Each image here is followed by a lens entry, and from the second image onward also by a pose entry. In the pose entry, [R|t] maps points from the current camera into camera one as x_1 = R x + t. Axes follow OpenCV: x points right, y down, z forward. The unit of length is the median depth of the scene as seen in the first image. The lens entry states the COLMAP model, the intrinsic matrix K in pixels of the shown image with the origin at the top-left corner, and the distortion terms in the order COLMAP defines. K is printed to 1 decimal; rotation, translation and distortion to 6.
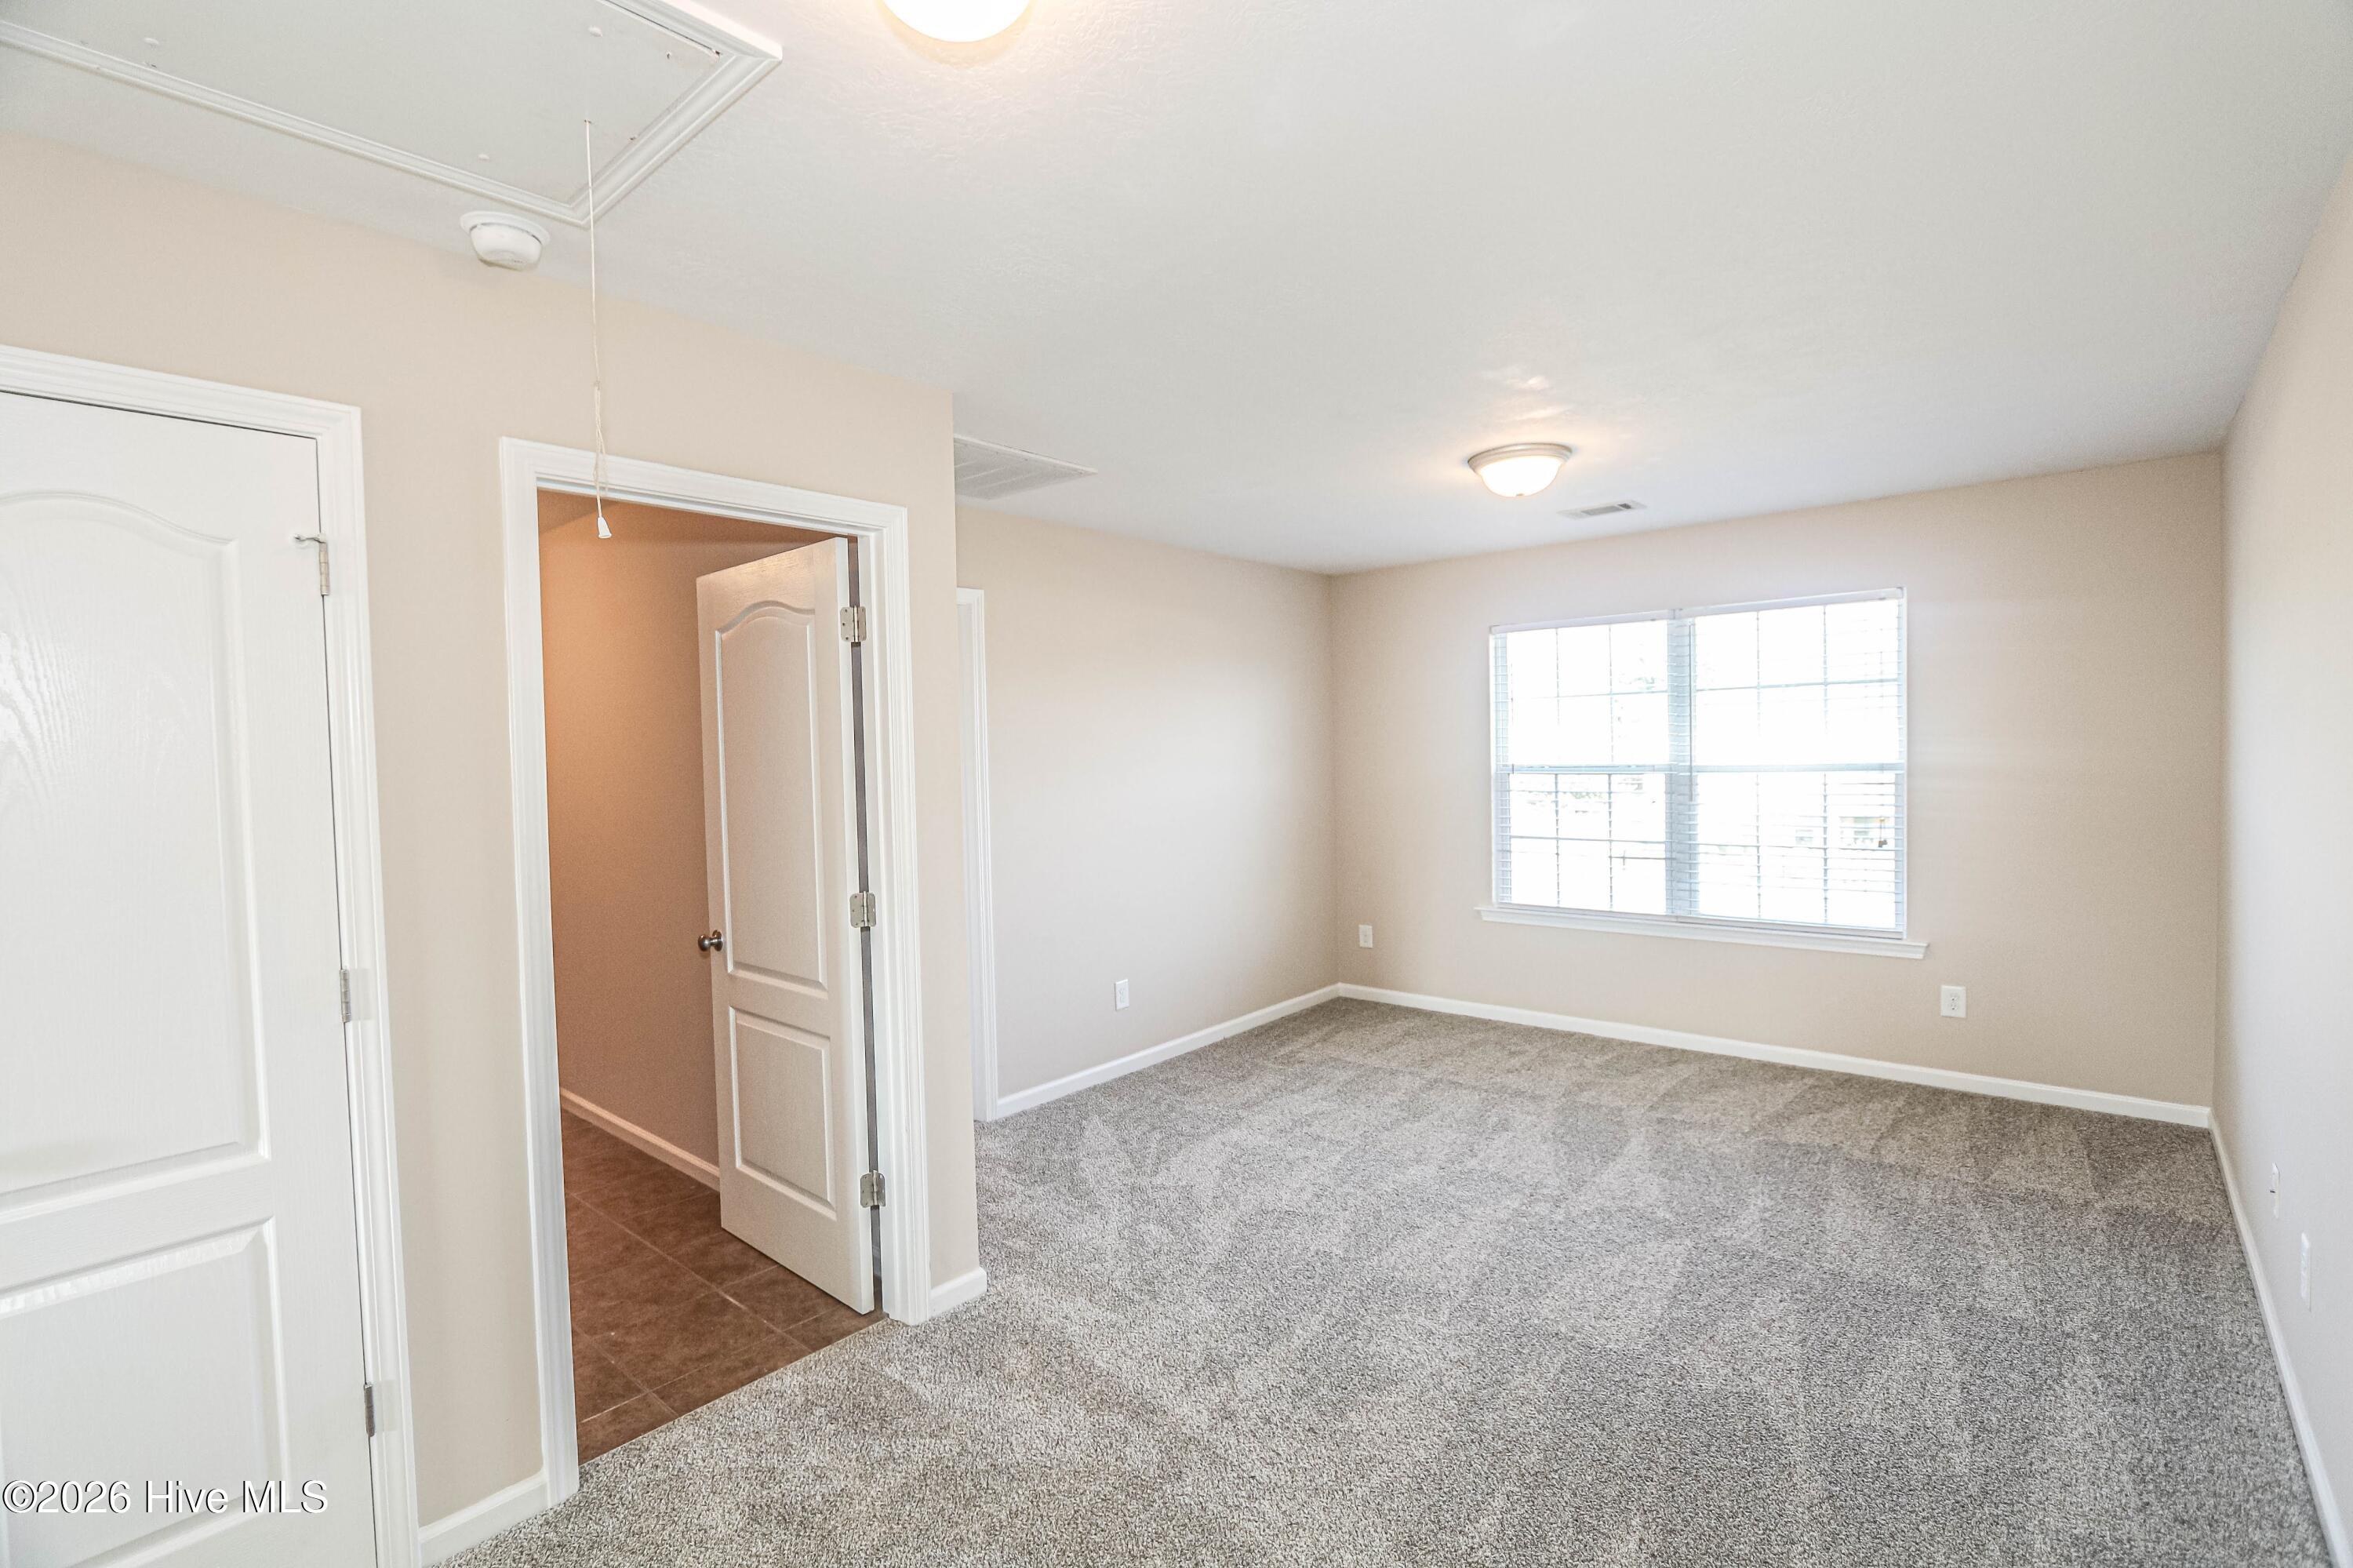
lens RADIAL K [[1078.5, 0, 1137.2], [0, 1078.5, 779.8], [0, 0, 1]] dist [-0.015993, 0.001004]
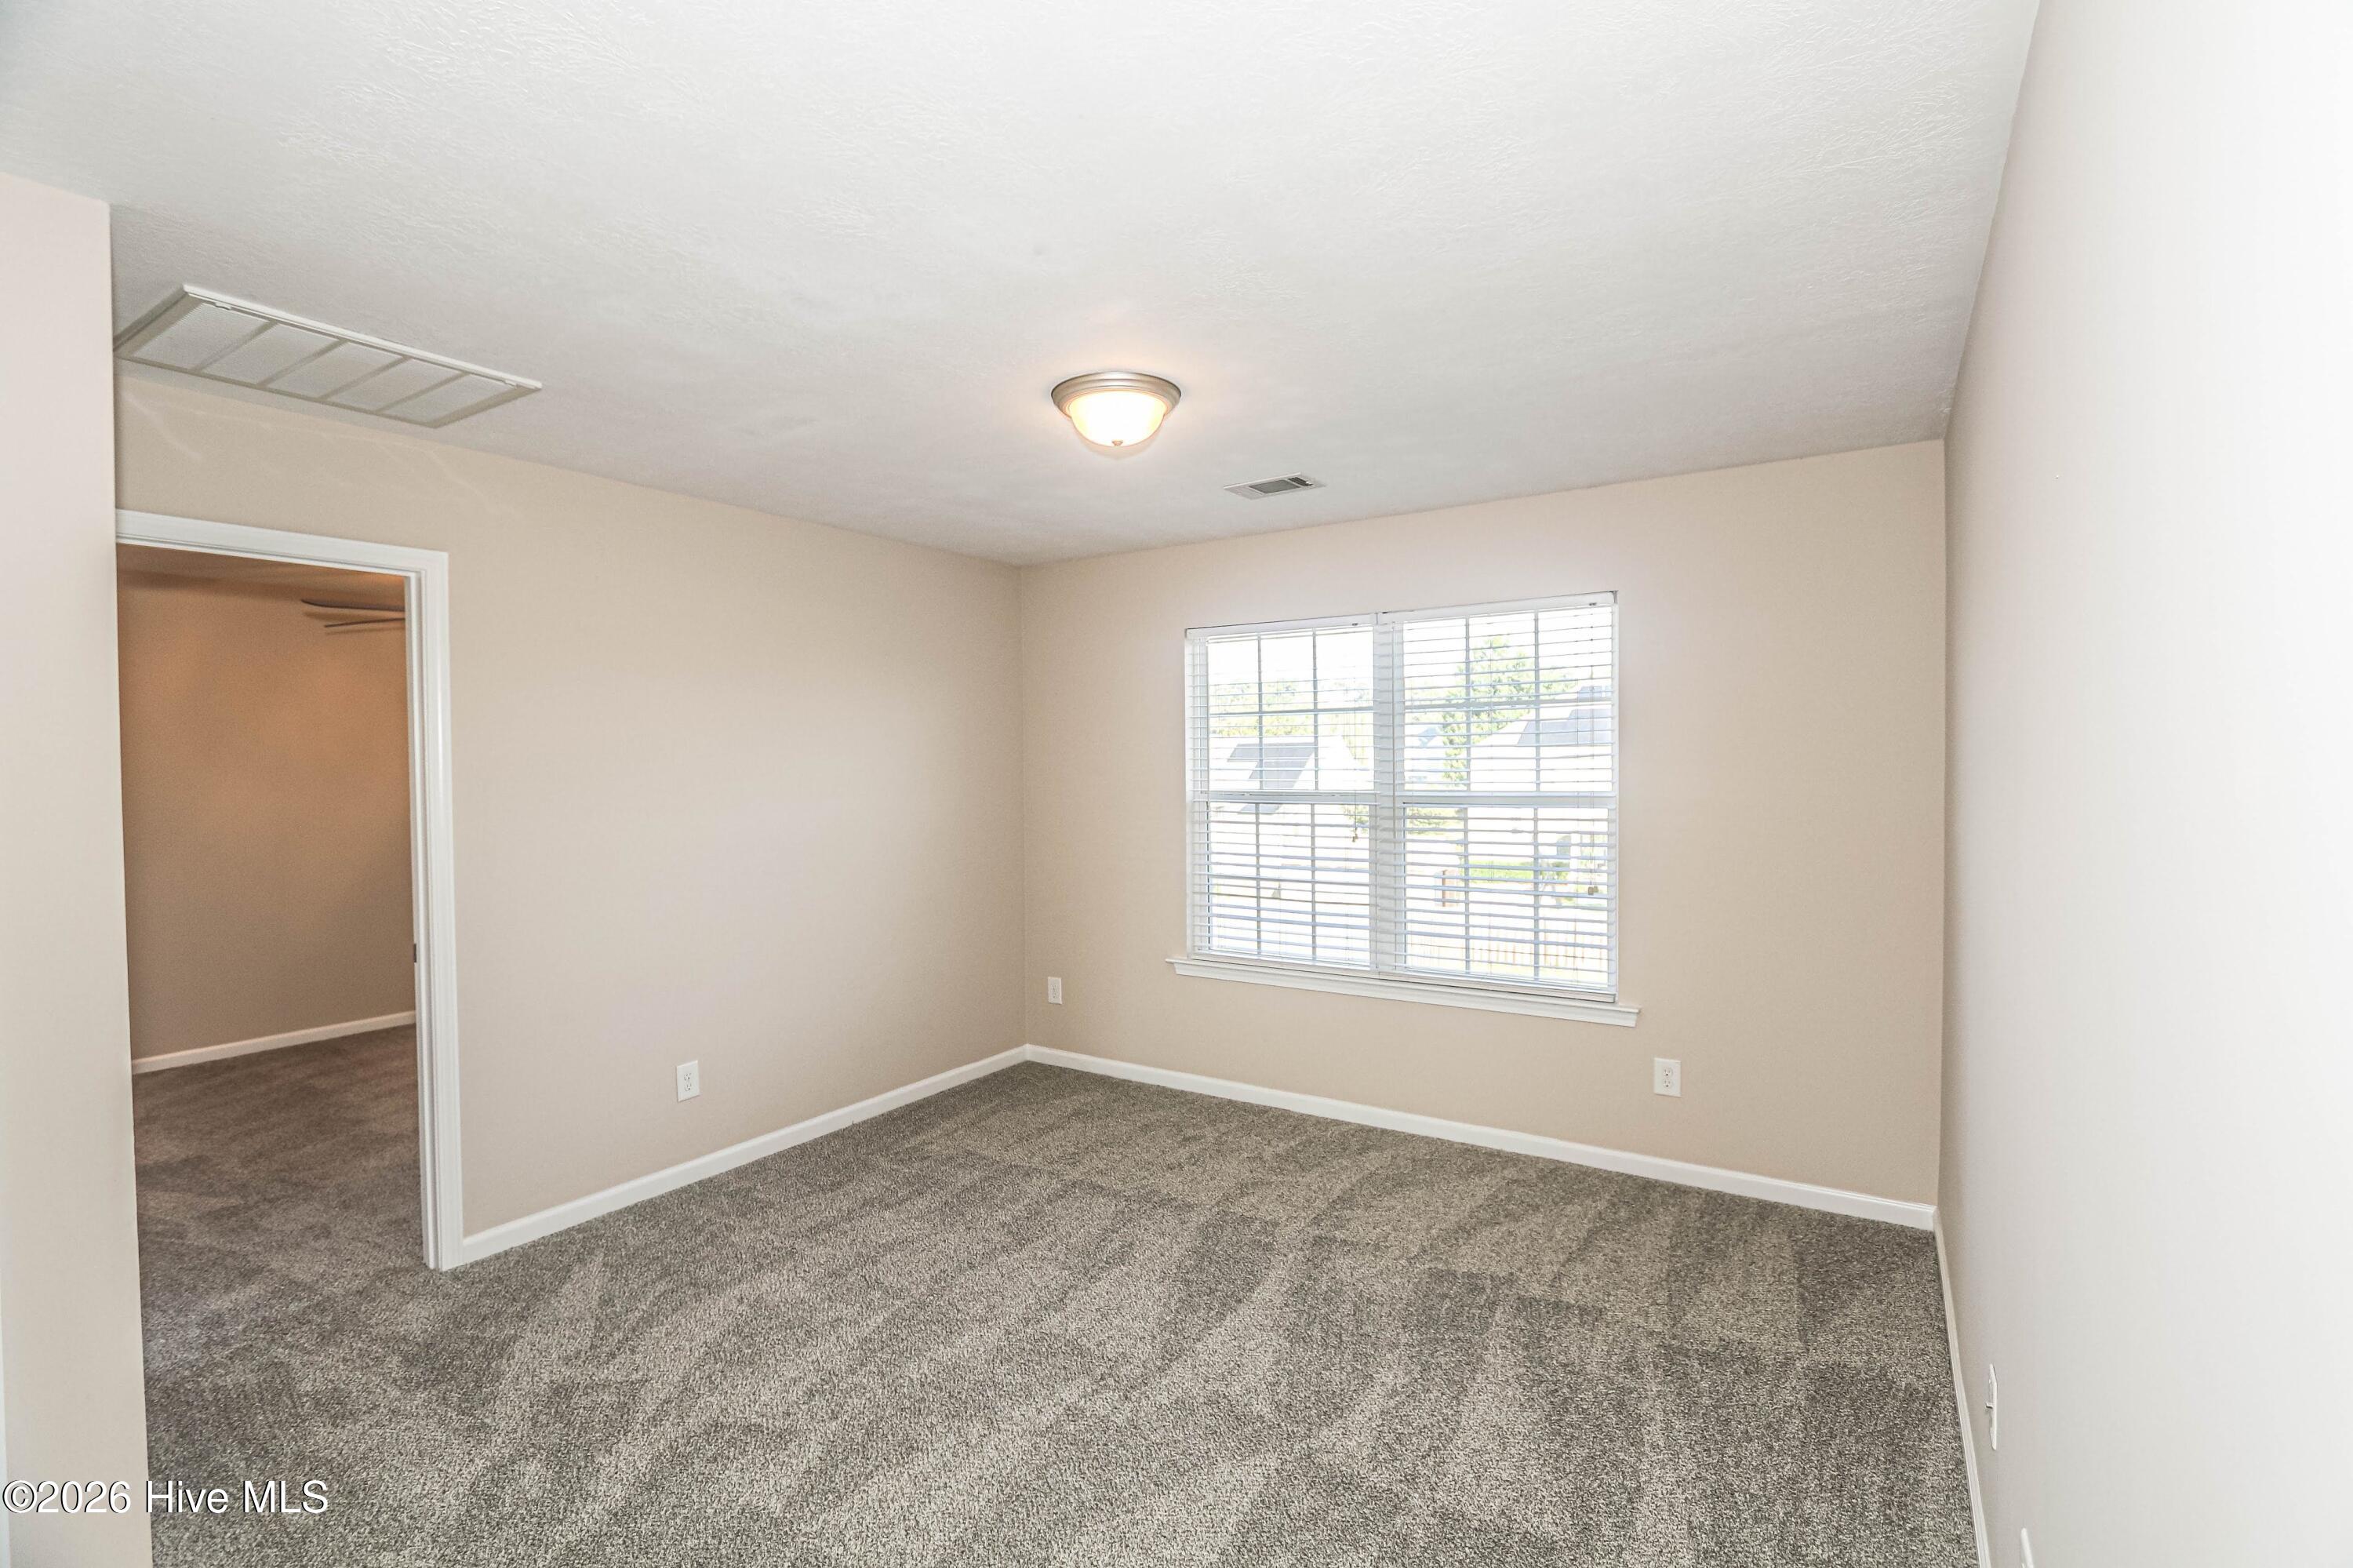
lens RADIAL K [[1078.5, 0, 1137.2], [0, 1078.5, 779.8], [0, 0, 1]] dist [-0.015993, 0.001004]
pose [[0.991182, 0.011827, 0.131981, 0.237709], [-0.009905, 0.999835, -0.015212, -0.012592], [-0.132139, 0.013770, 0.991136, 0.211895]]
